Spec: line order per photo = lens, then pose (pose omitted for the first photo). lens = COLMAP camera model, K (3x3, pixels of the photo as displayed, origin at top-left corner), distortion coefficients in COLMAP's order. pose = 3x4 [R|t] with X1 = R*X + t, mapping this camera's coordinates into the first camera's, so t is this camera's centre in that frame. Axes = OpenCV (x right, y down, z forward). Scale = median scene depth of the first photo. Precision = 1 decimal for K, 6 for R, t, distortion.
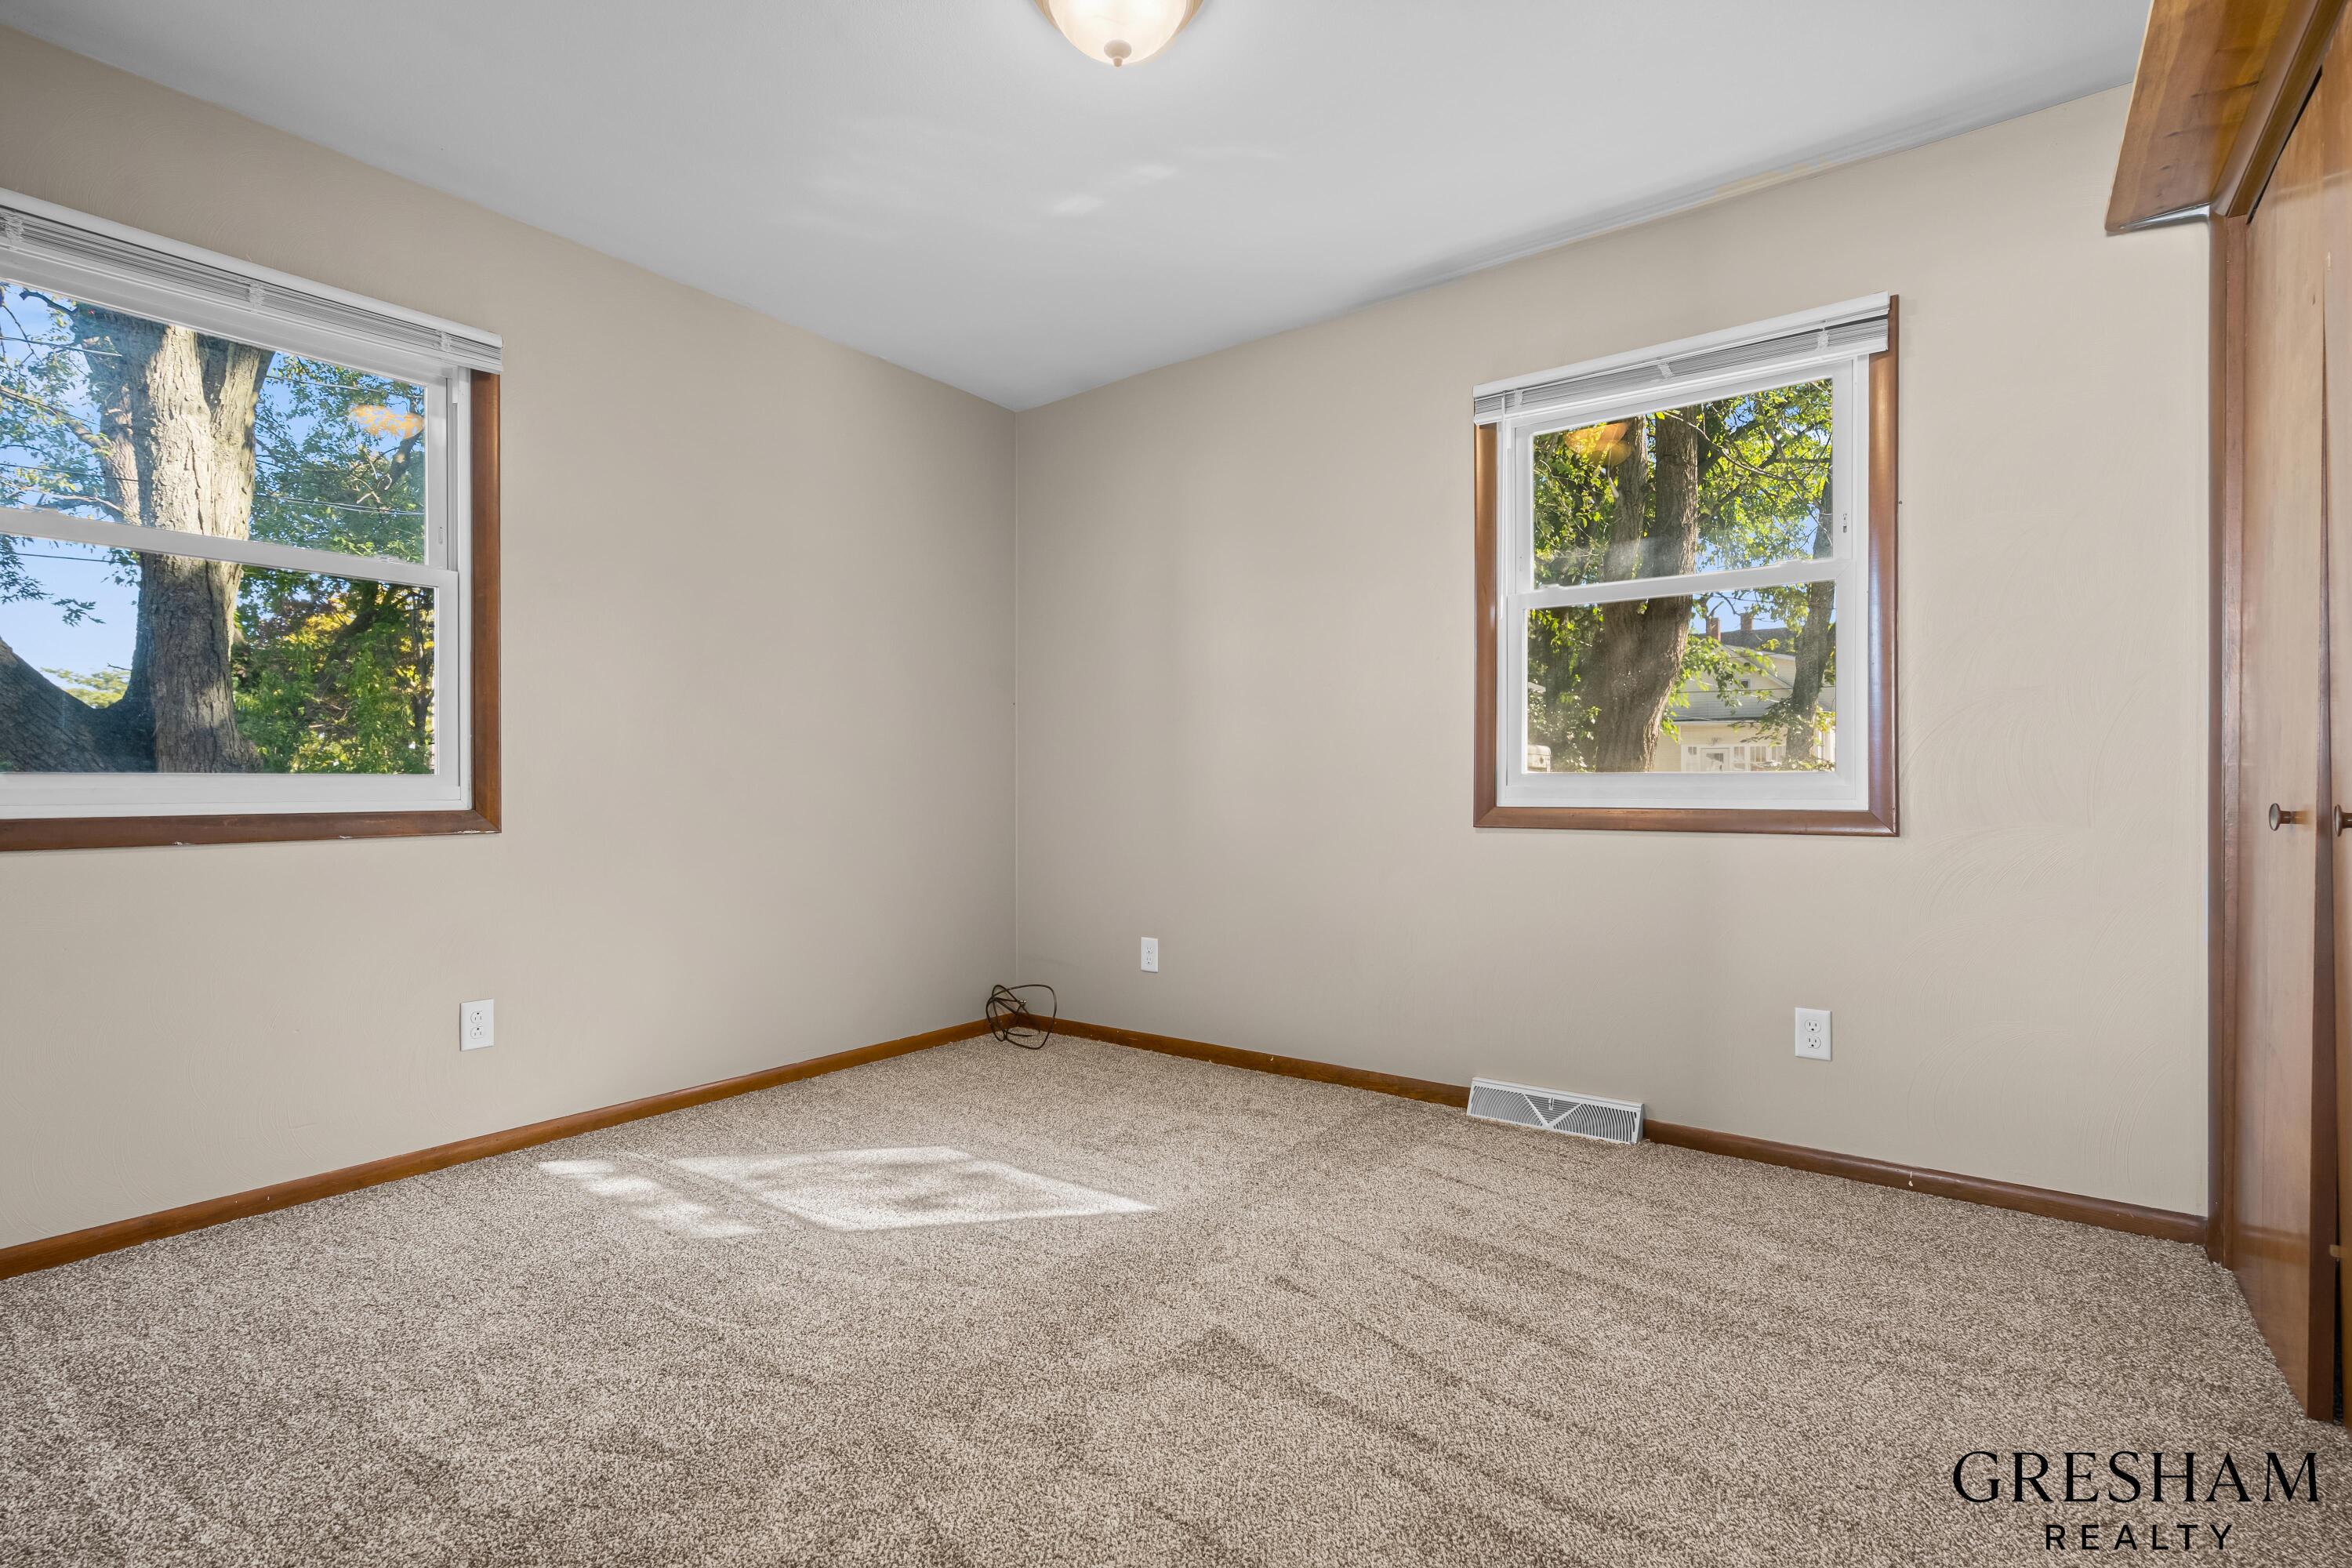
lens RADIAL K [[1075.3, 0, 1178.6], [0, 1075.3, 782.0], [0, 0, 1]] dist [-0.001020, 0.000765]
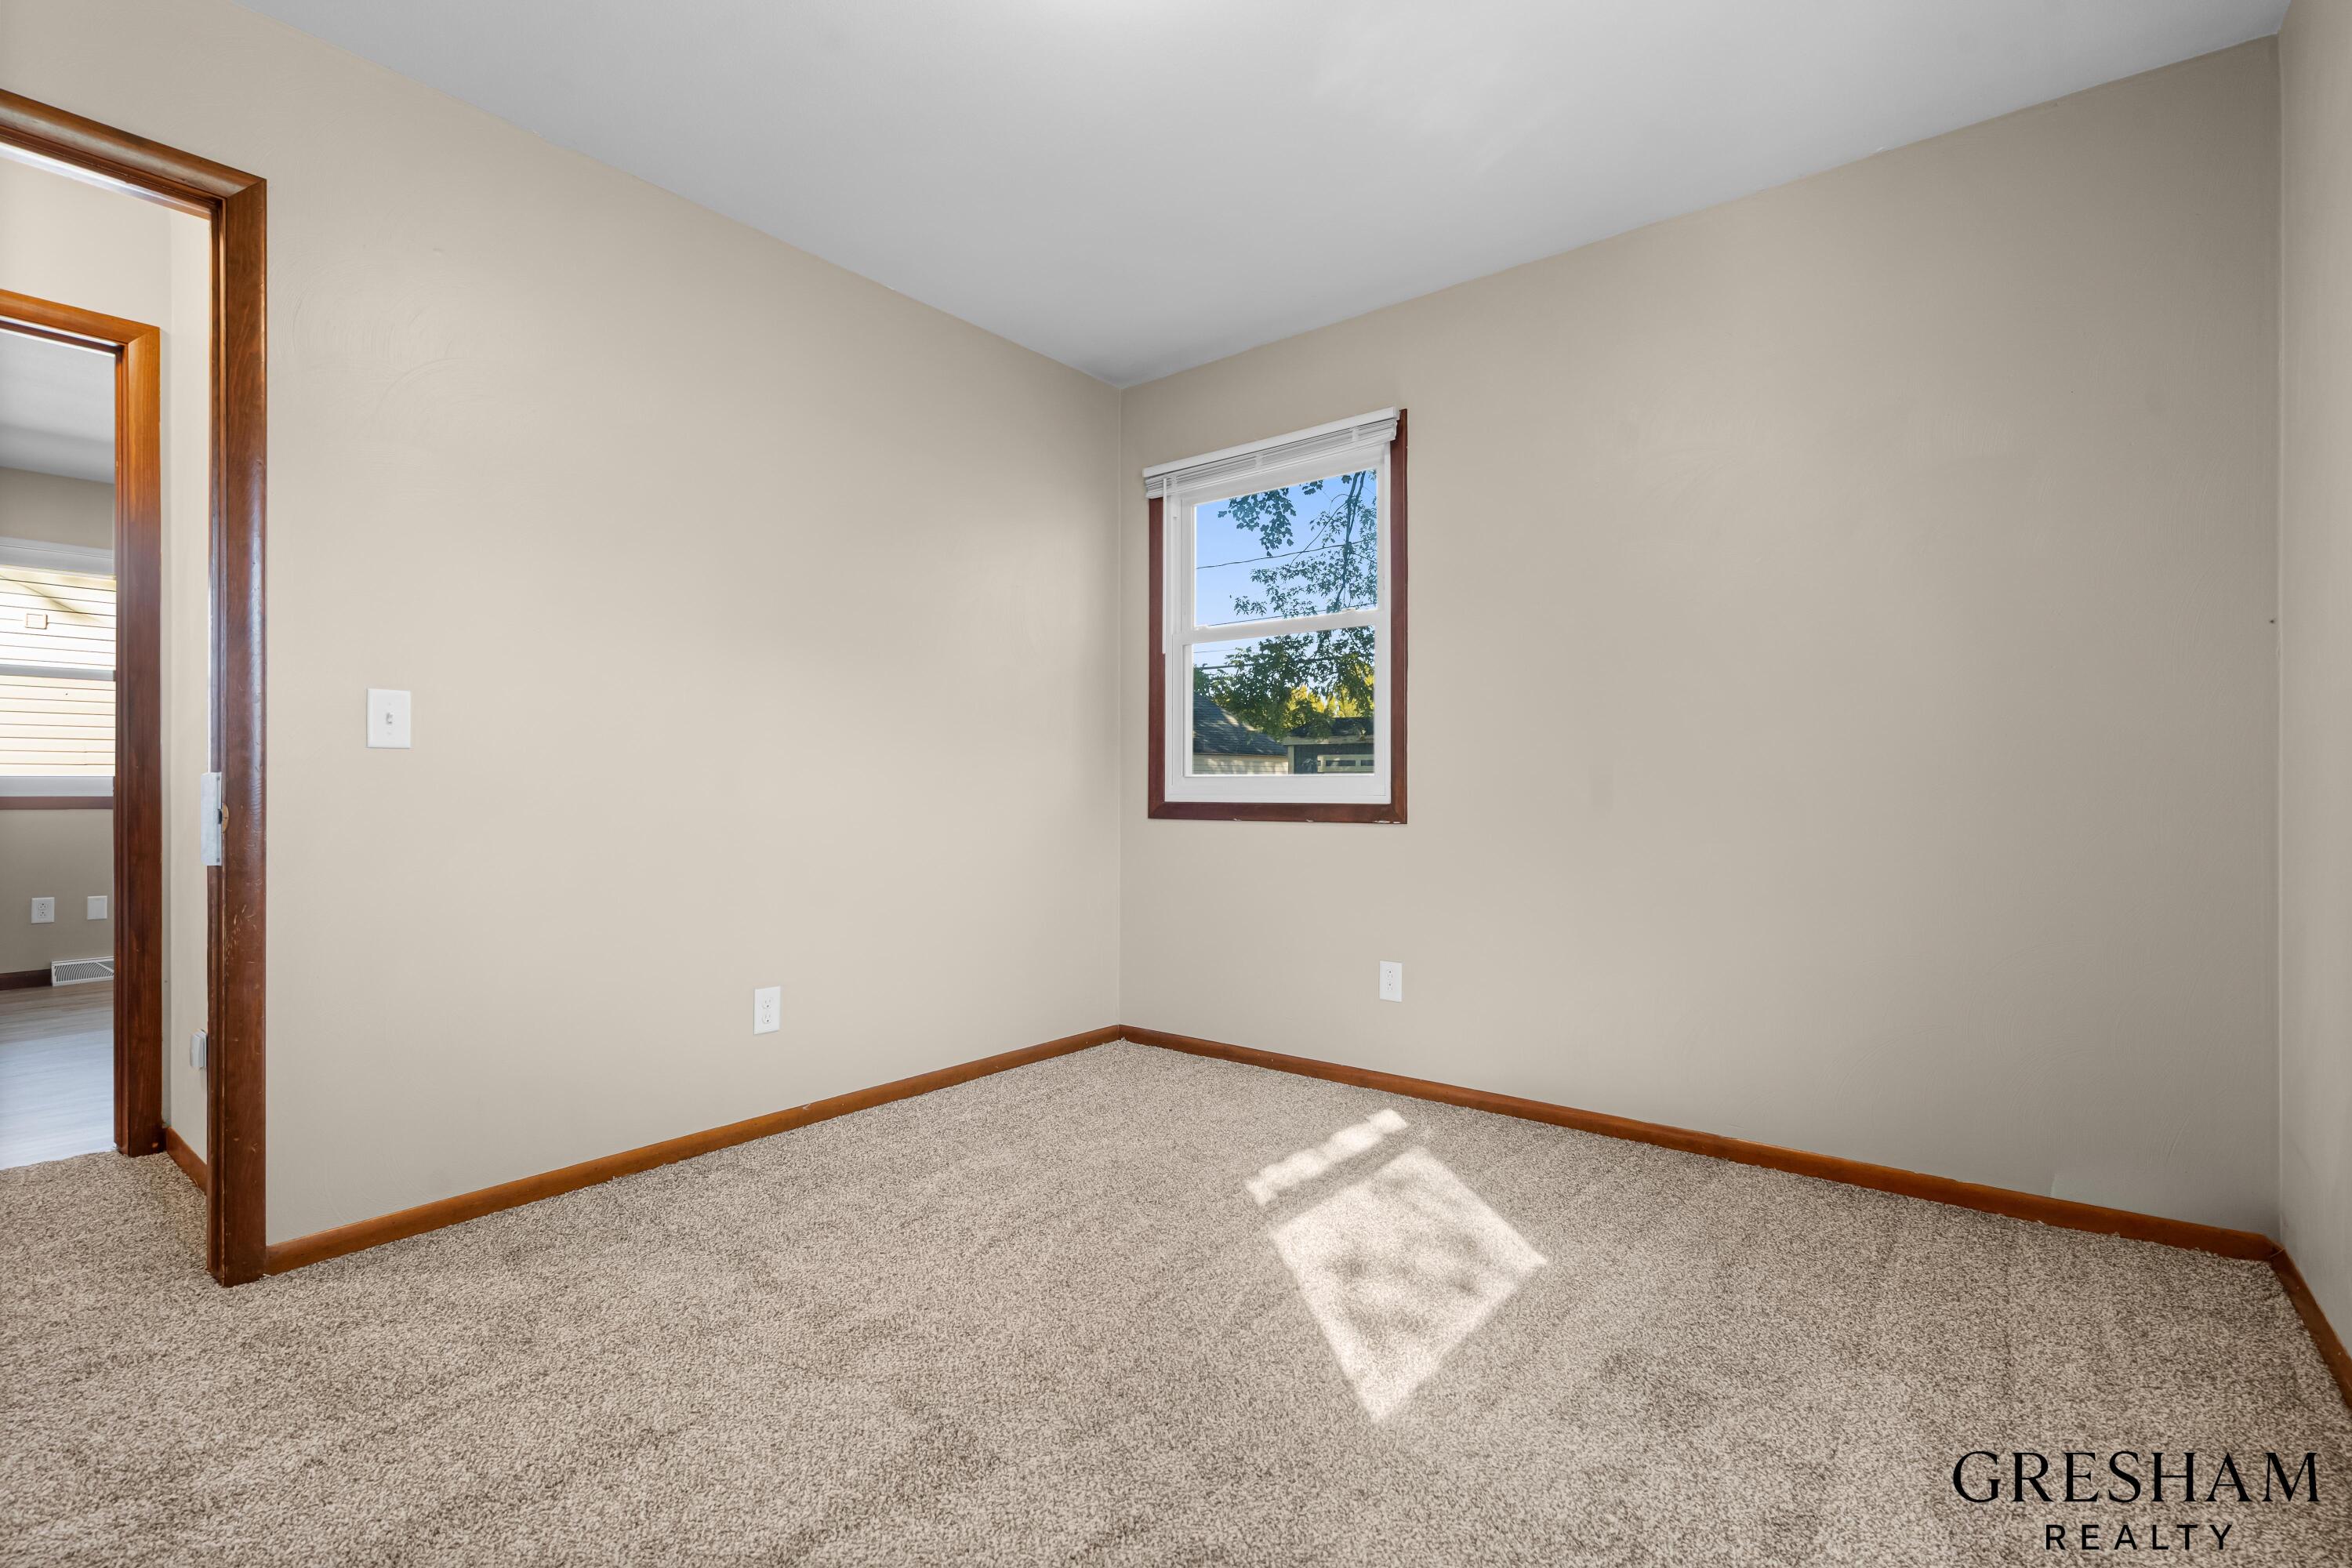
lens RADIAL K [[1075.3, 0, 1177.8], [0, 1075.3, 792.2], [0, 0, 1]] dist [-0.001020, 0.000765]
pose [[-0.046704, -0.003514, -0.998903, 0.572346], [-0.001989, 0.999992, -0.003425, 0.018488], [0.998907, 0.001826, -0.046711, 0.824251]]
